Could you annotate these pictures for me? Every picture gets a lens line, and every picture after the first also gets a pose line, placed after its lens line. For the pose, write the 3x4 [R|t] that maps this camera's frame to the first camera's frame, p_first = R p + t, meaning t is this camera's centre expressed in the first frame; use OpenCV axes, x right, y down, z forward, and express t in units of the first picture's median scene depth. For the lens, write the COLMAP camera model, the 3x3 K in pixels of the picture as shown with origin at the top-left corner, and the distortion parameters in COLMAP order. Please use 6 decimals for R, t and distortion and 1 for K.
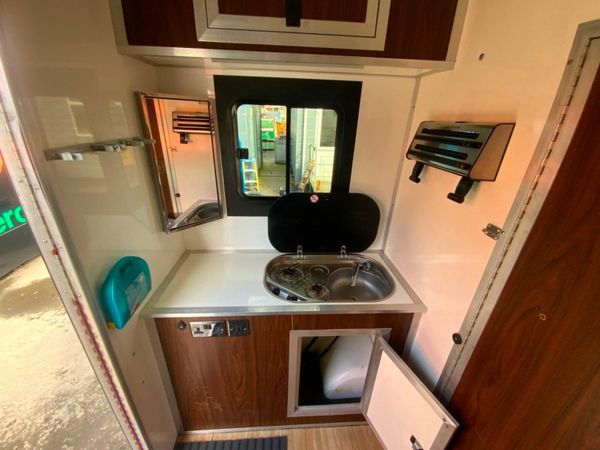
lens RADIAL K [[246.3, 0, 296.8], [0, 246.3, 223.6], [0, 0, 1]] dist [-0.001829, -0.003319]
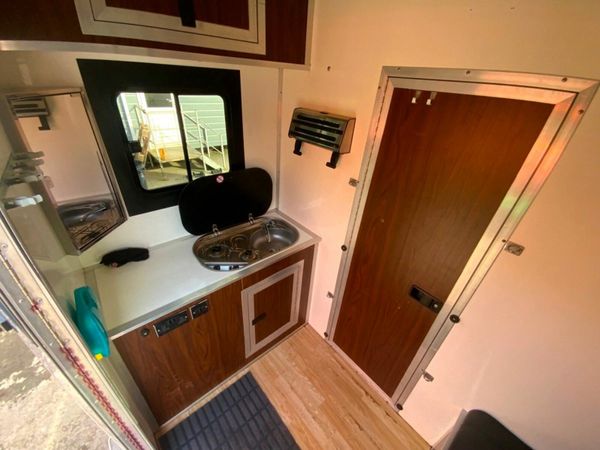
lens RADIAL K [[246.3, 0, 302.1], [0, 246.3, 225.3], [0, 0, 1]] dist [-0.001829, -0.003319]
pose [[0.793779, -0.296819, 0.530860, -0.332047], [0.201059, 0.951819, 0.231553, -0.102627], [-0.574012, -0.077068, 0.815212, -0.153030]]
